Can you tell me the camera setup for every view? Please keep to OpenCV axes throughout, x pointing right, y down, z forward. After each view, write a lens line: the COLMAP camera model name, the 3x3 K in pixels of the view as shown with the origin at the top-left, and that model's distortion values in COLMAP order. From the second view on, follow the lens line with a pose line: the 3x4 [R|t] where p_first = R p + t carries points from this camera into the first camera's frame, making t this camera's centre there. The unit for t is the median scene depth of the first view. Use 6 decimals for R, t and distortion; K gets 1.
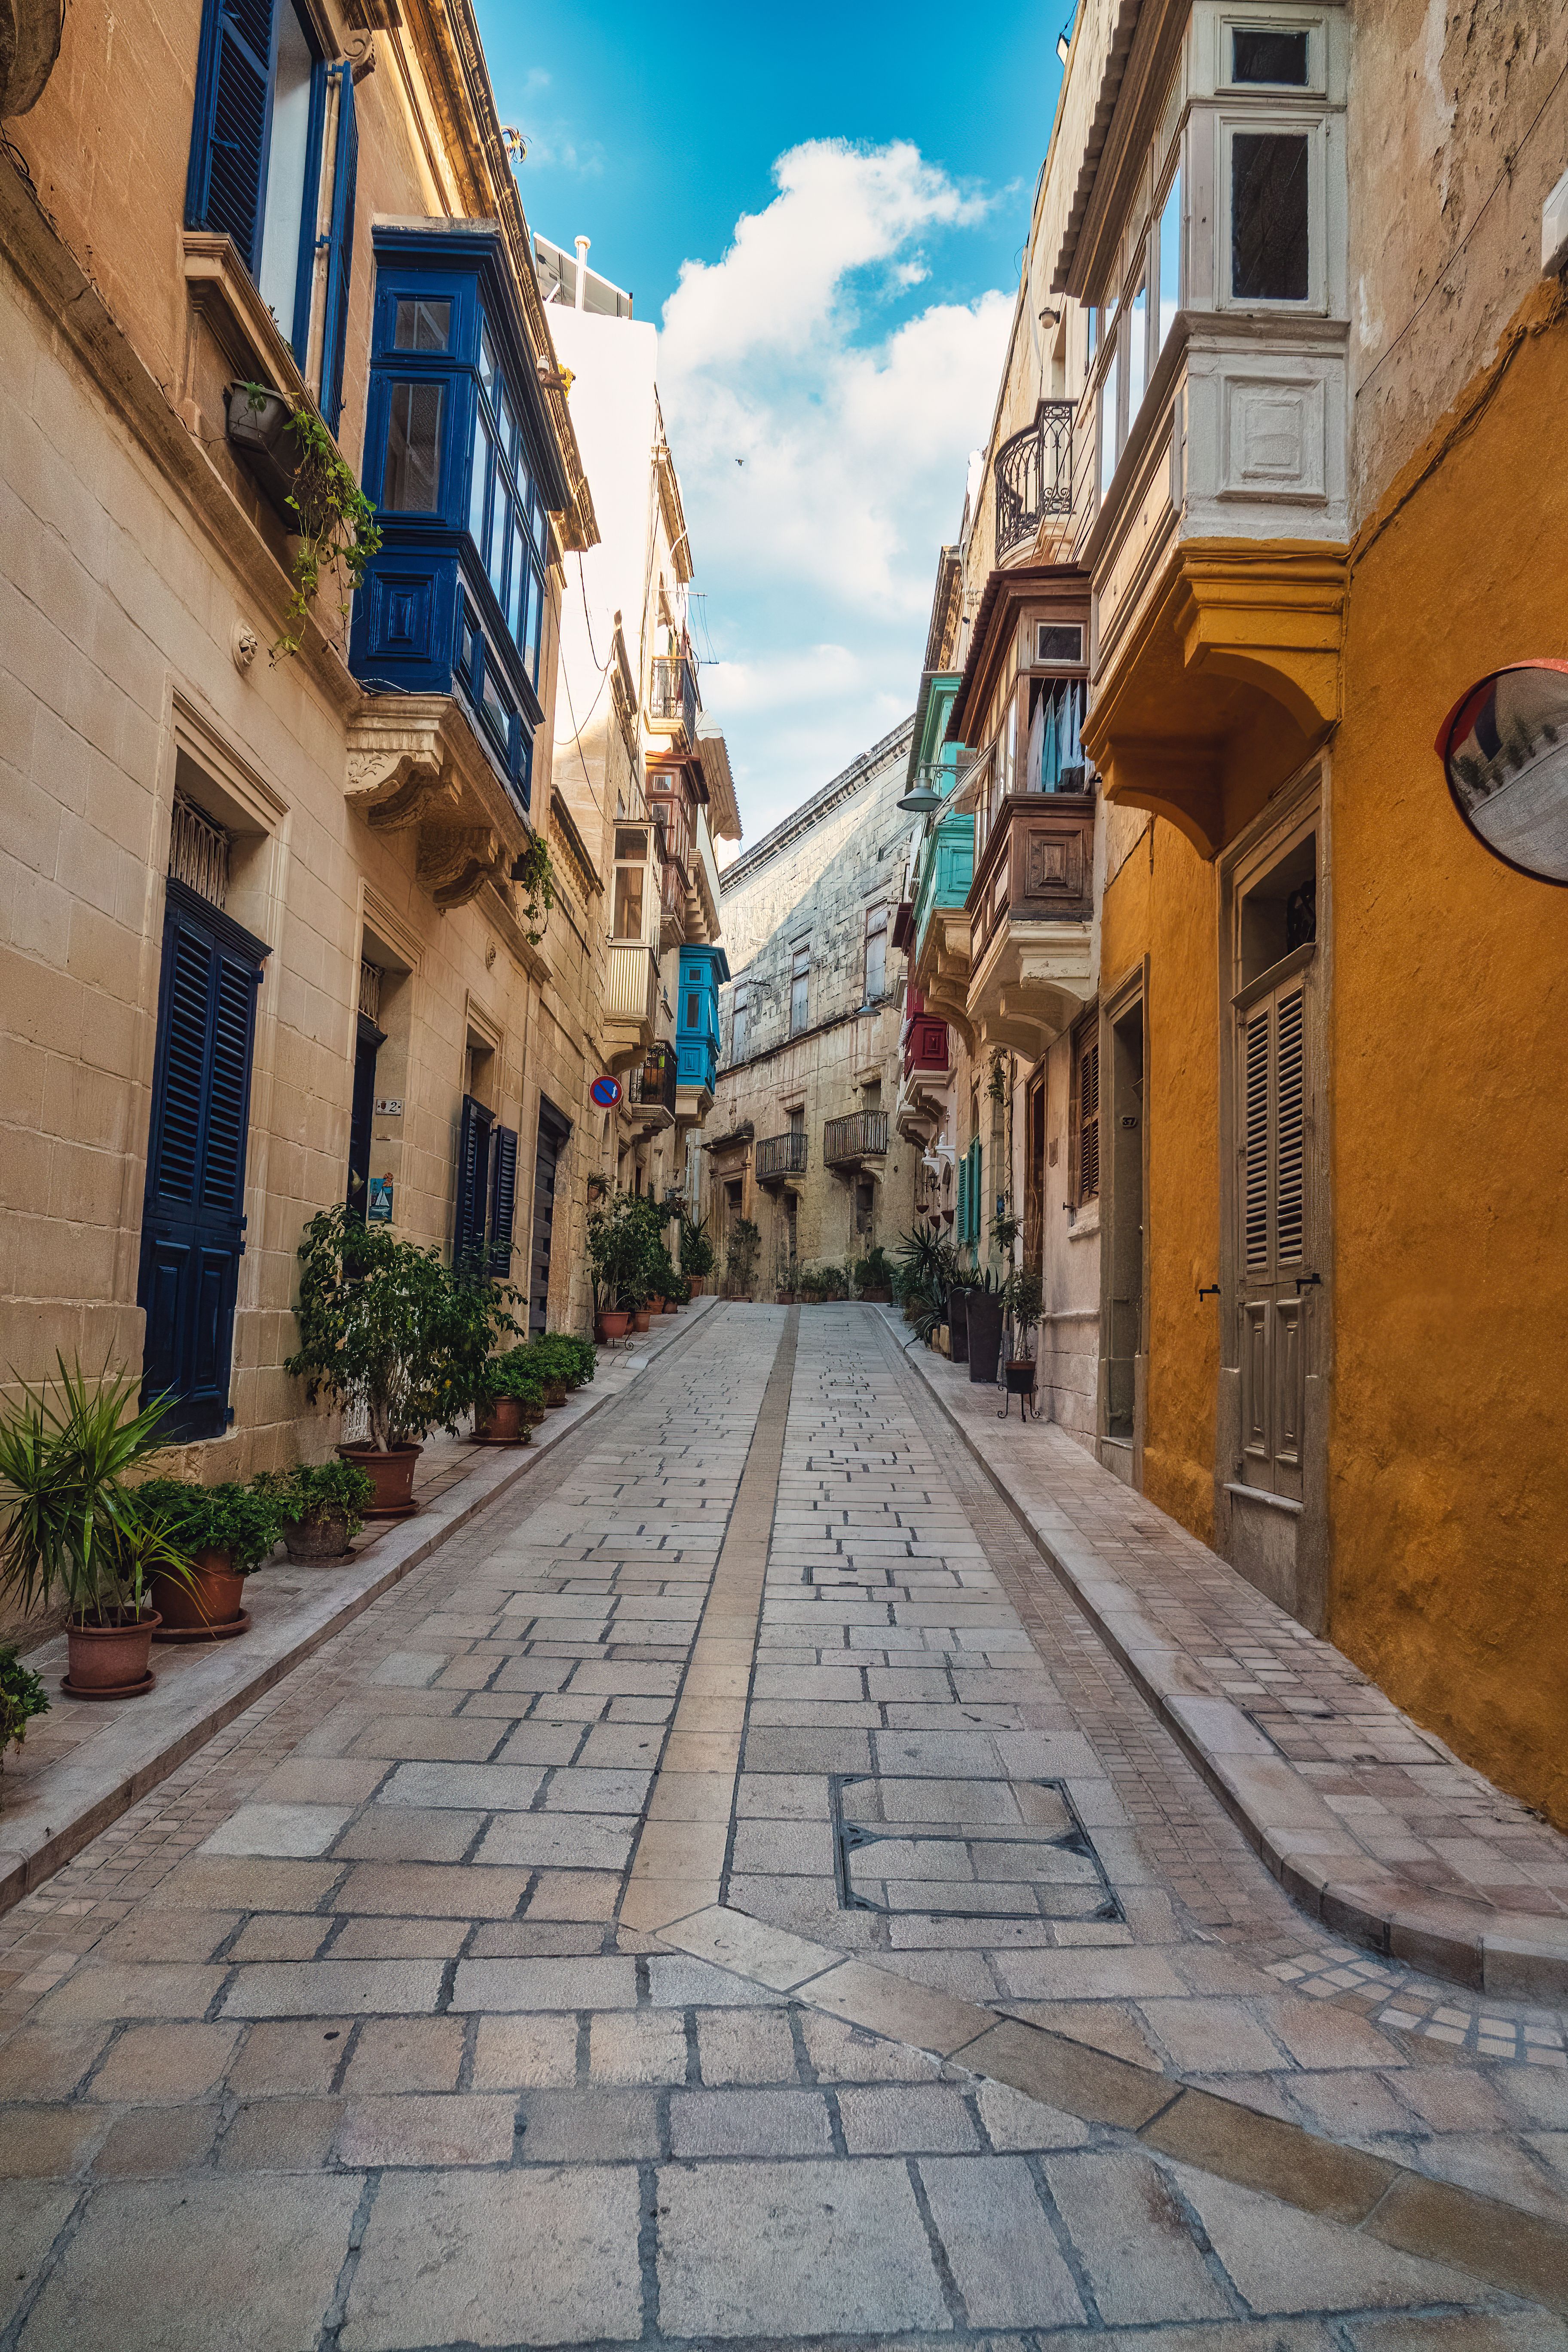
lens RADIAL K [[4619.4, 0, 784.0], [0, 4619.4, 1176.0], [0, 0, 1]] dist [-0.008749, -0.015764]
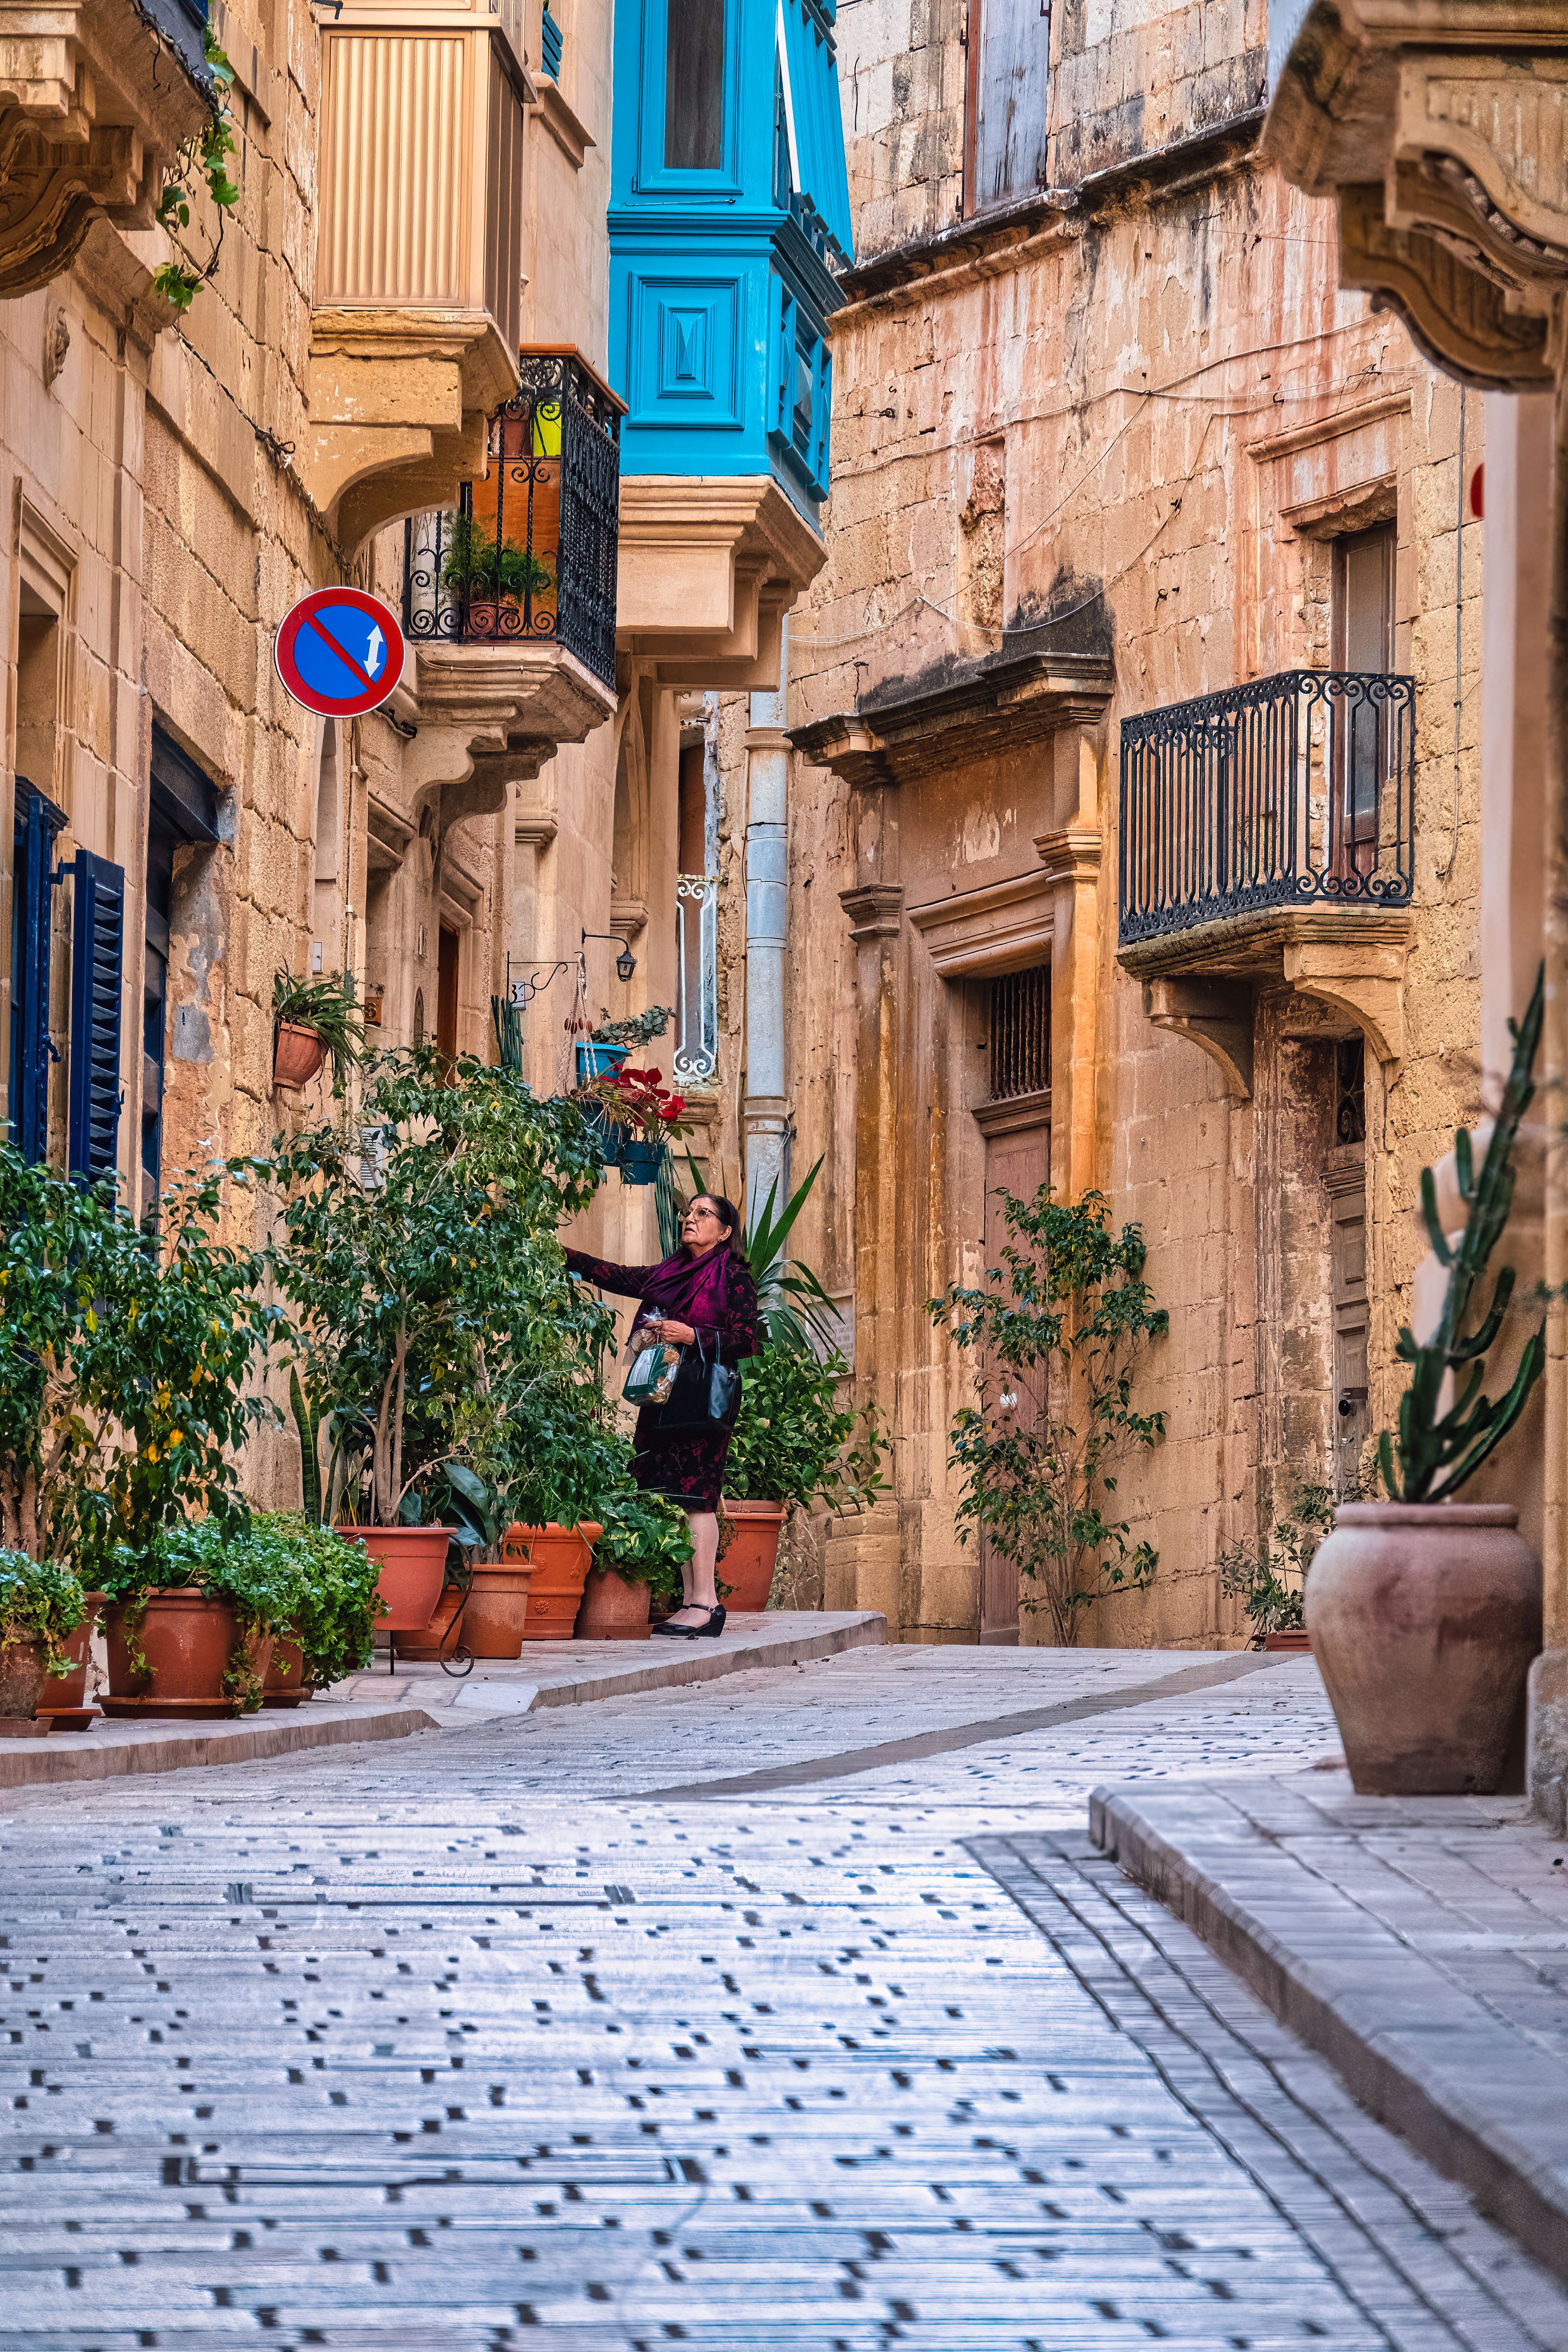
lens RADIAL K [[4619.4, 0, 784.0], [0, 4619.4, 1176.0], [0, 0, 1]] dist [-0.008749, -0.015764]
pose [[0.999649, -0.024301, 0.010539, -0.018925], [0.023939, 0.999163, 0.033163, 0.002794], [-0.011336, -0.032899, 0.999394, 0.799449]]
